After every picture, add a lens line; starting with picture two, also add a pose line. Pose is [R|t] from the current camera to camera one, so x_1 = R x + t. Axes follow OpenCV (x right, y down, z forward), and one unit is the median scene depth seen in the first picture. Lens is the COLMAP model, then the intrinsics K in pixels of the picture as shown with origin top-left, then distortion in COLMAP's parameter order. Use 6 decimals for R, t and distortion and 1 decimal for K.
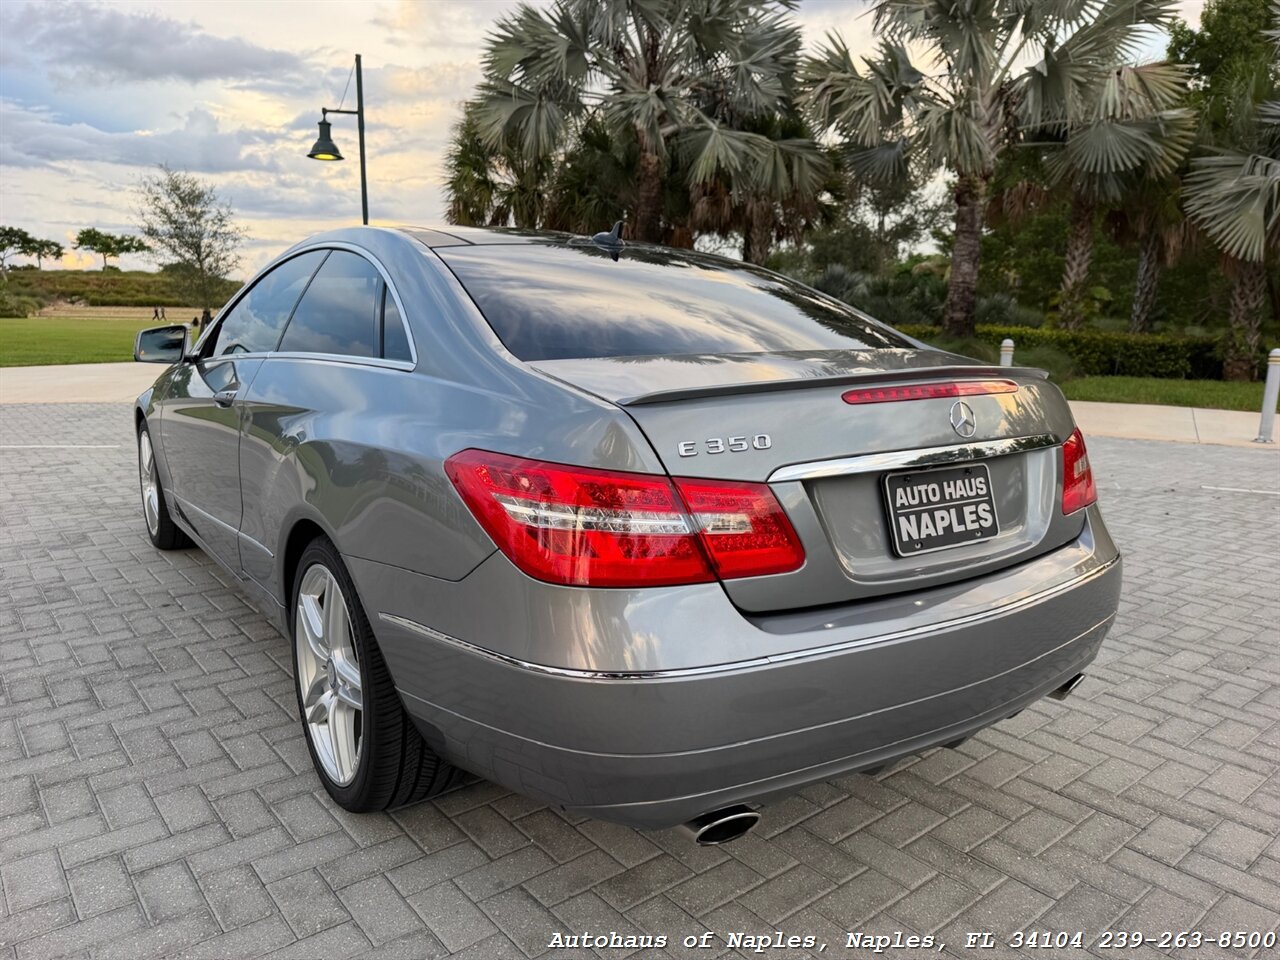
lens RADIAL K [[903.2, 0, 642.6], [0, 903.2, 489.0], [0, 0, 1]] dist [0.016622, -0.025060]
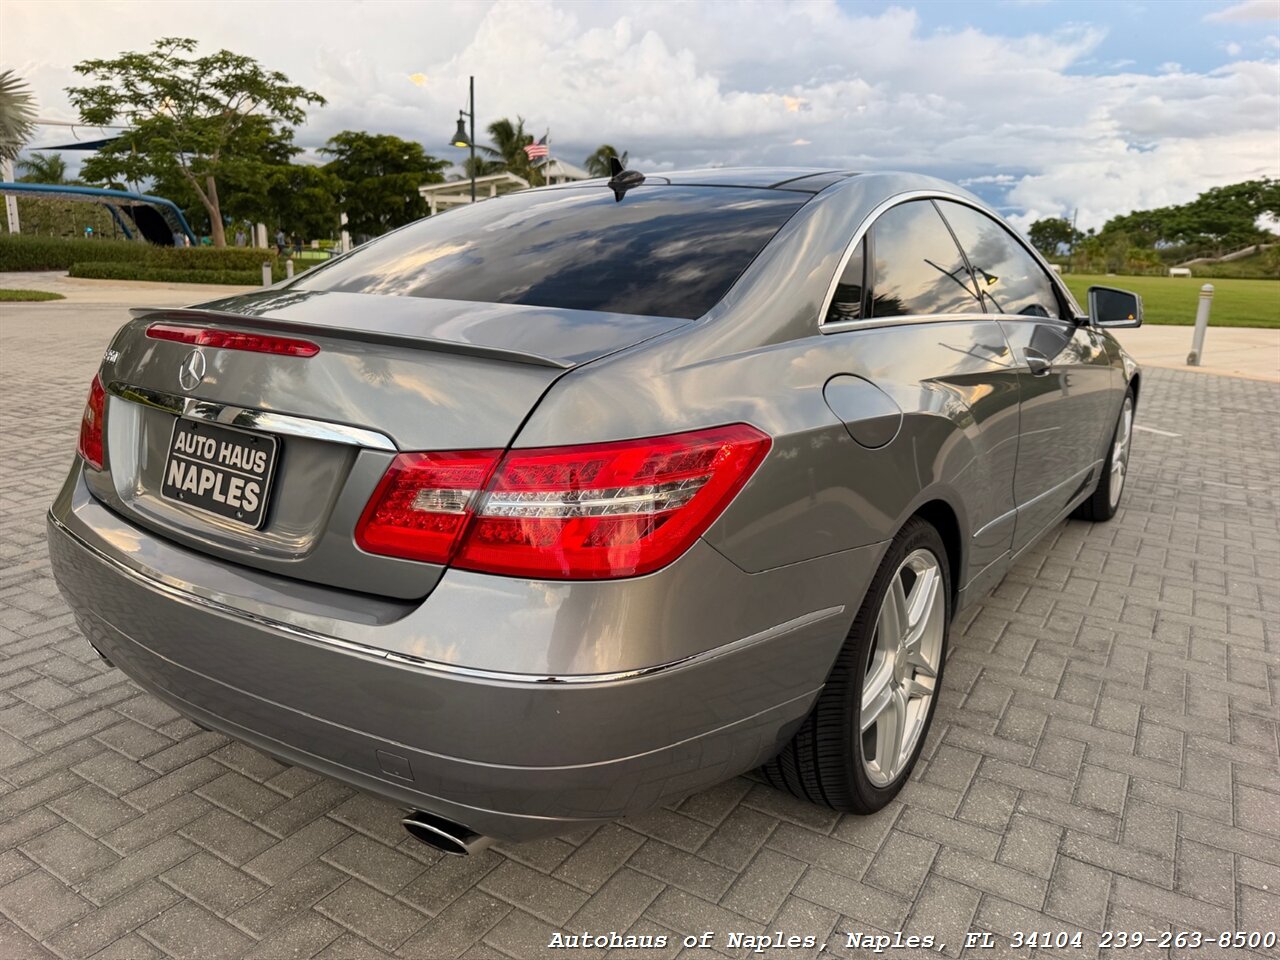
lens RADIAL K [[903.2, 0, 642.6], [0, 903.2, 489.0], [0, 0, 1]] dist [0.016622, -0.025060]
pose [[0.322546, 0.226626, -0.919024, 1.257004], [-0.192335, 0.966352, 0.170794, -0.188346], [0.926807, 0.121671, 0.355281, 1.044361]]
